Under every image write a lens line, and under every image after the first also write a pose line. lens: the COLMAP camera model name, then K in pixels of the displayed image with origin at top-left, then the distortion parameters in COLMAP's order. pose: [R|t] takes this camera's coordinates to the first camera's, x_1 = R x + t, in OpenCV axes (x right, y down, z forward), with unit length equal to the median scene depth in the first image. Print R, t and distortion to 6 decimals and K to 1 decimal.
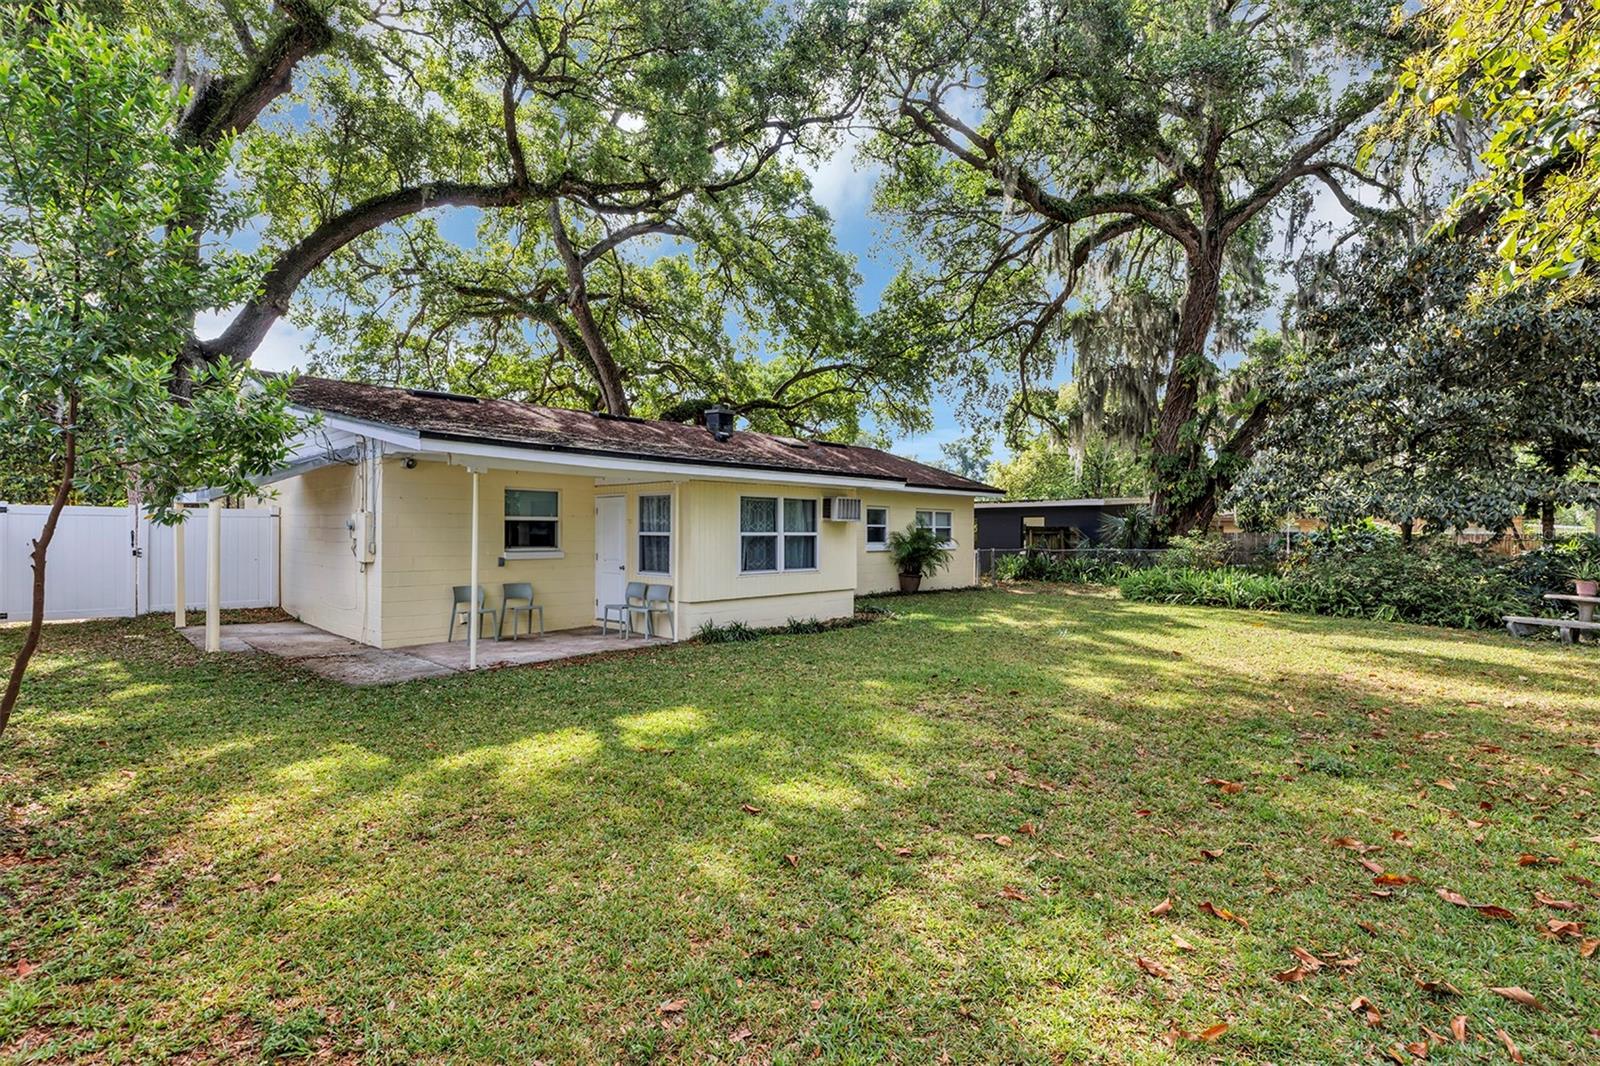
lens RADIAL K [[755.6, 0, 790.3], [0, 755.6, 534.9], [0, 0, 1]] dist [-0.001490, -0.000273]
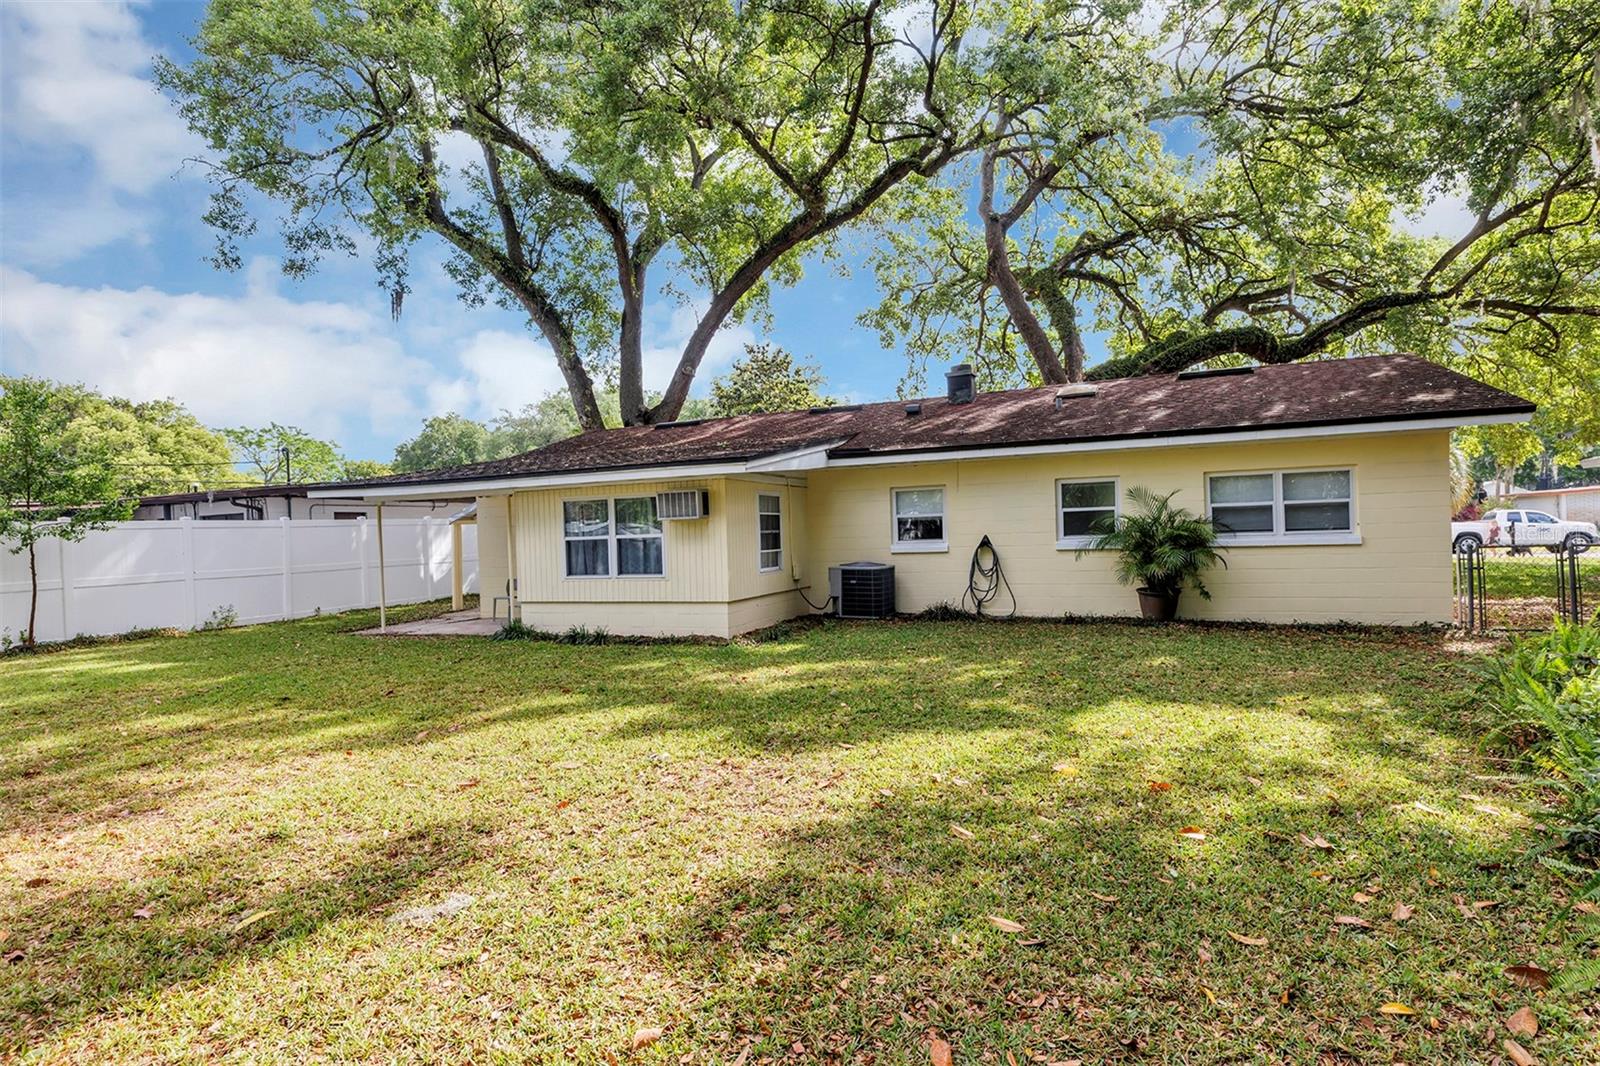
lens RADIAL K [[755.6, 0, 790.3], [0, 755.6, 534.9], [0, 0, 1]] dist [-0.001490, -0.000273]
pose [[0.390147, -0.013302, -0.920656, 0.936040], [0.031015, 0.999518, -0.001299, 0.004255], [0.920230, -0.028047, 0.390372, 0.833982]]
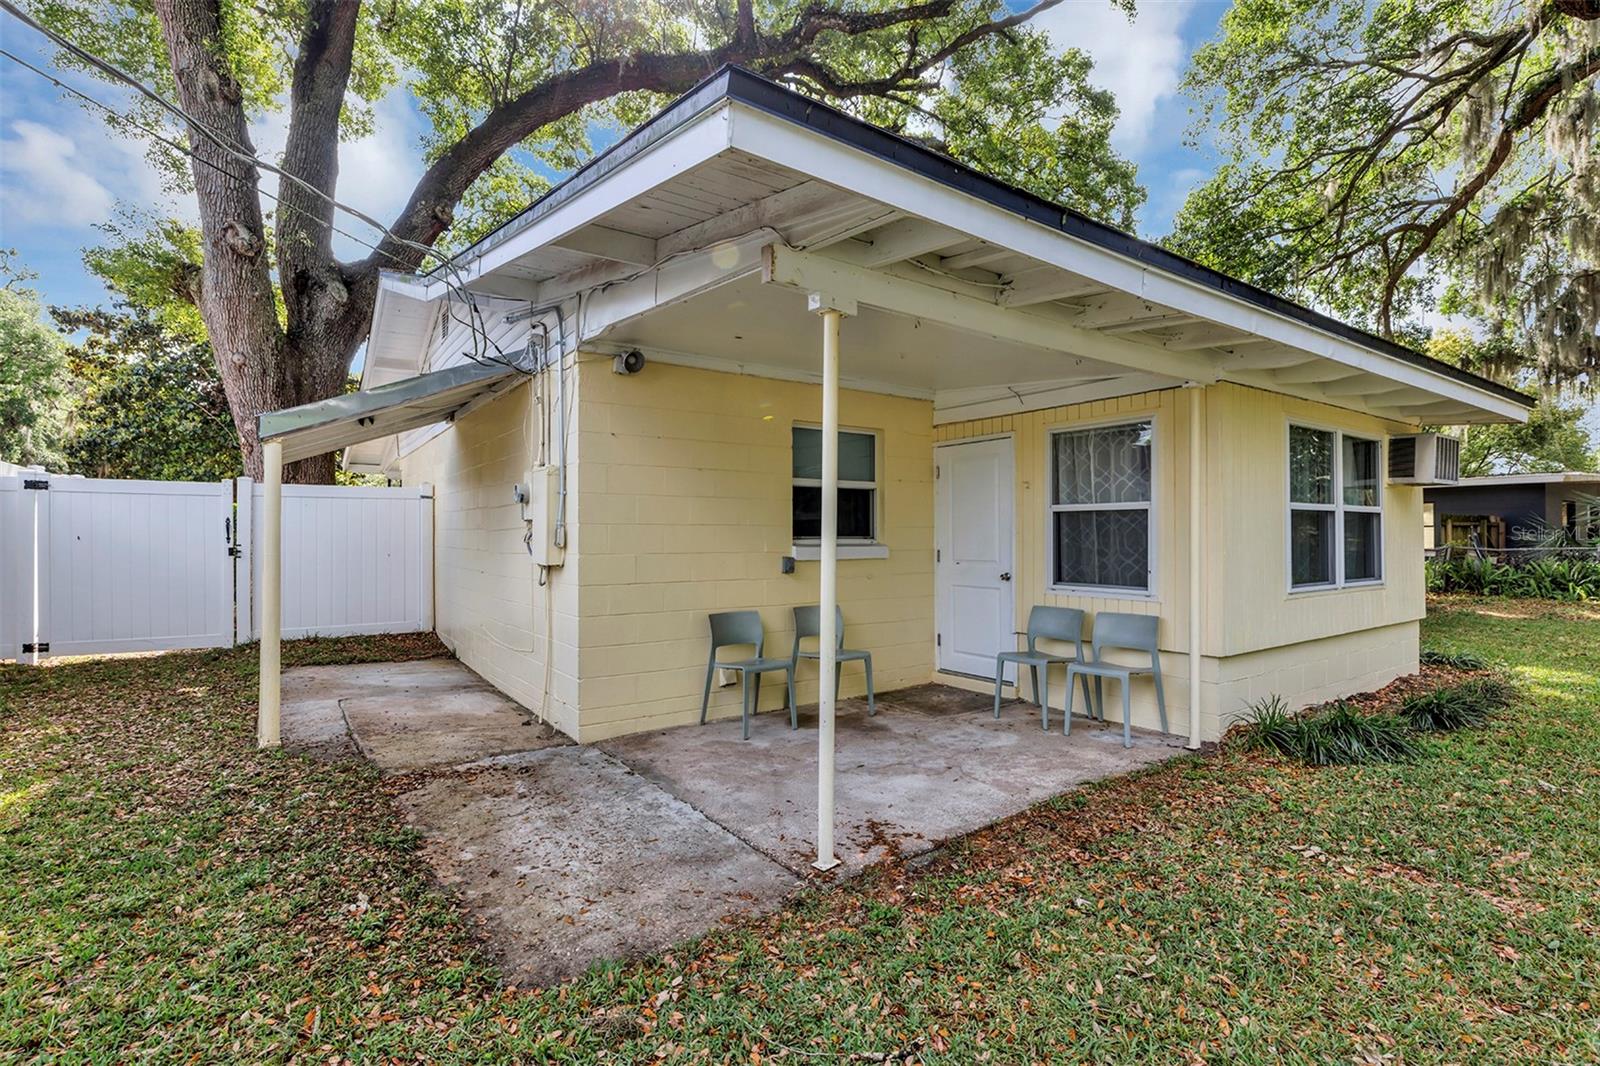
lens RADIAL K [[755.6, 0, 790.3], [0, 755.6, 534.9], [0, 0, 1]] dist [-0.001490, -0.000273]
pose [[0.979020, -0.007381, -0.203630, -0.257336], [0.006097, 0.999957, -0.006932, 0.017499], [0.203673, 0.005545, 0.979023, 0.460010]]
